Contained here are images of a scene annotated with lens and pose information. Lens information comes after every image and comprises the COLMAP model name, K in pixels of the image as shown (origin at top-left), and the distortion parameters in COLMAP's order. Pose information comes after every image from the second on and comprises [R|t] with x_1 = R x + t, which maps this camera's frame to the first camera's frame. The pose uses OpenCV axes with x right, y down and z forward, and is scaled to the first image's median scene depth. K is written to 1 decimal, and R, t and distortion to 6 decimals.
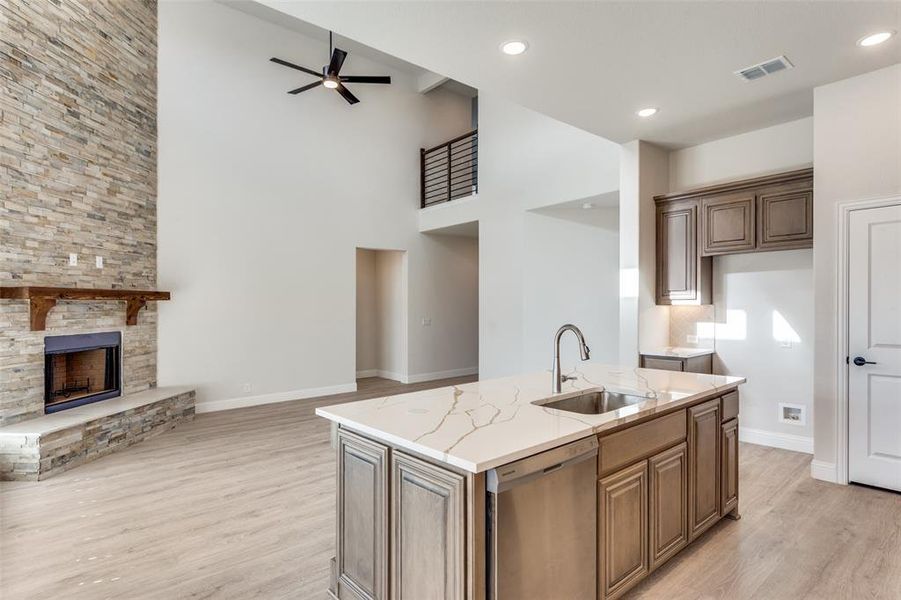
lens RADIAL K [[476.4, 0, 448.6], [0, 476.4, 298.6], [0, 0, 1]] dist [-0.006249, -0.000315]
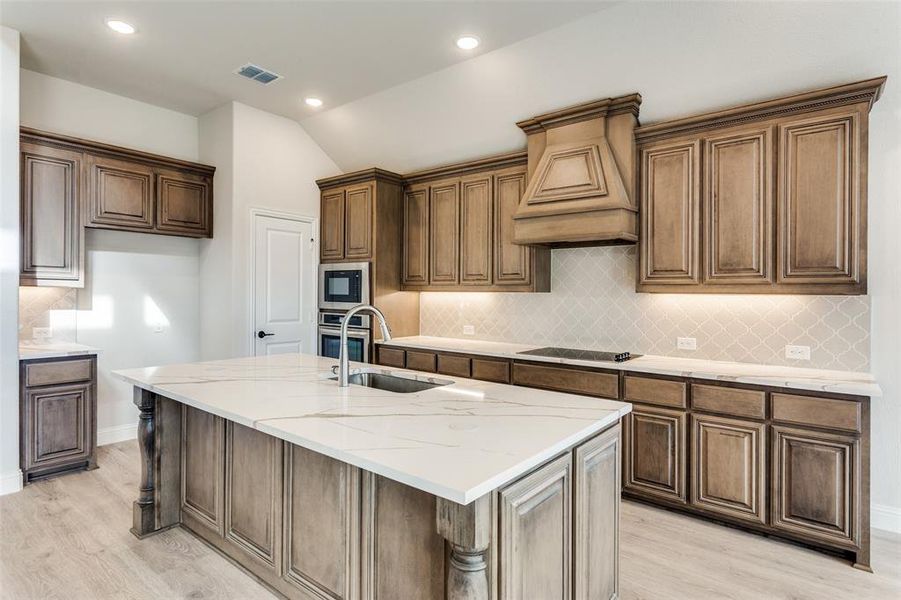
lens RADIAL K [[476.4, 0, 449.8], [0, 476.4, 295.2], [0, 0, 1]] dist [-0.006249, -0.000315]
pose [[-0.181556, 0.009144, 0.983338, -0.325282], [-0.021428, 0.999683, -0.013252, 0.021967], [-0.983147, -0.023477, -0.181302, 0.492815]]
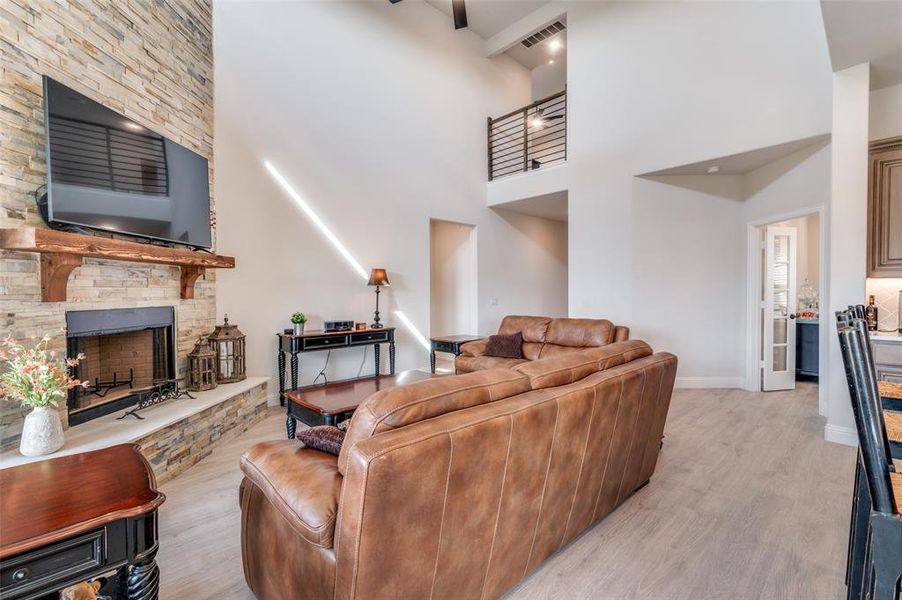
lens RADIAL K [[400.2, 0, 453.9], [0, 400.2, 301.2], [0, 0, 1]] dist [-0.003992, -0.000083]
pose [[0.998382, 0.007097, 0.056423, -0.290952], [-0.009108, 0.999330, 0.035462, 0.035258], [-0.056133, -0.035918, 0.997777, 0.352527]]
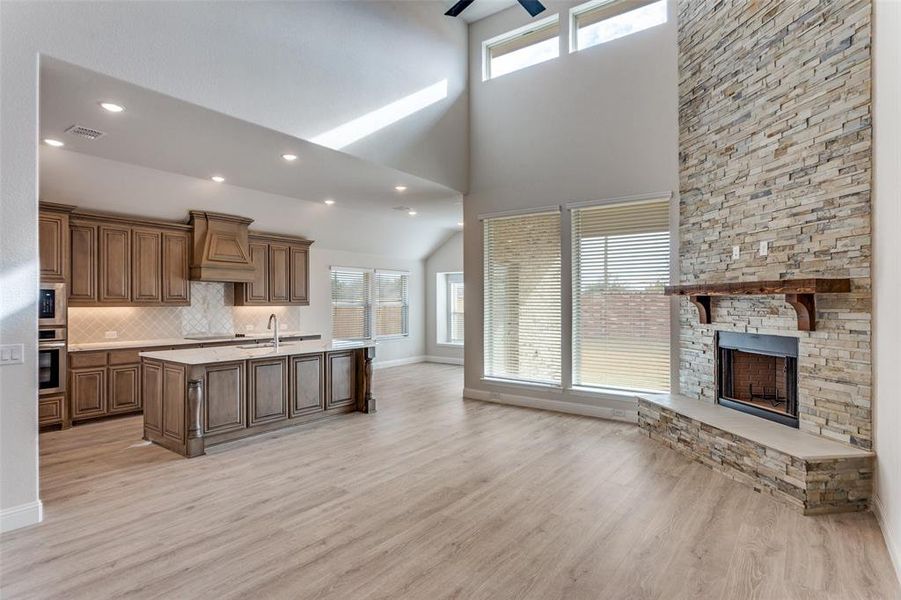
lens RADIAL K [[476.4, 0, 453.9], [0, 476.4, 294.0], [0, 0, 1]] dist [-0.006249, -0.000315]
pose [[-0.973408, 0.008401, -0.228923, -0.029987], [0.014580, 0.999573, -0.025316, 0.014353], [0.228612, -0.027981, -0.973115, 1.635821]]
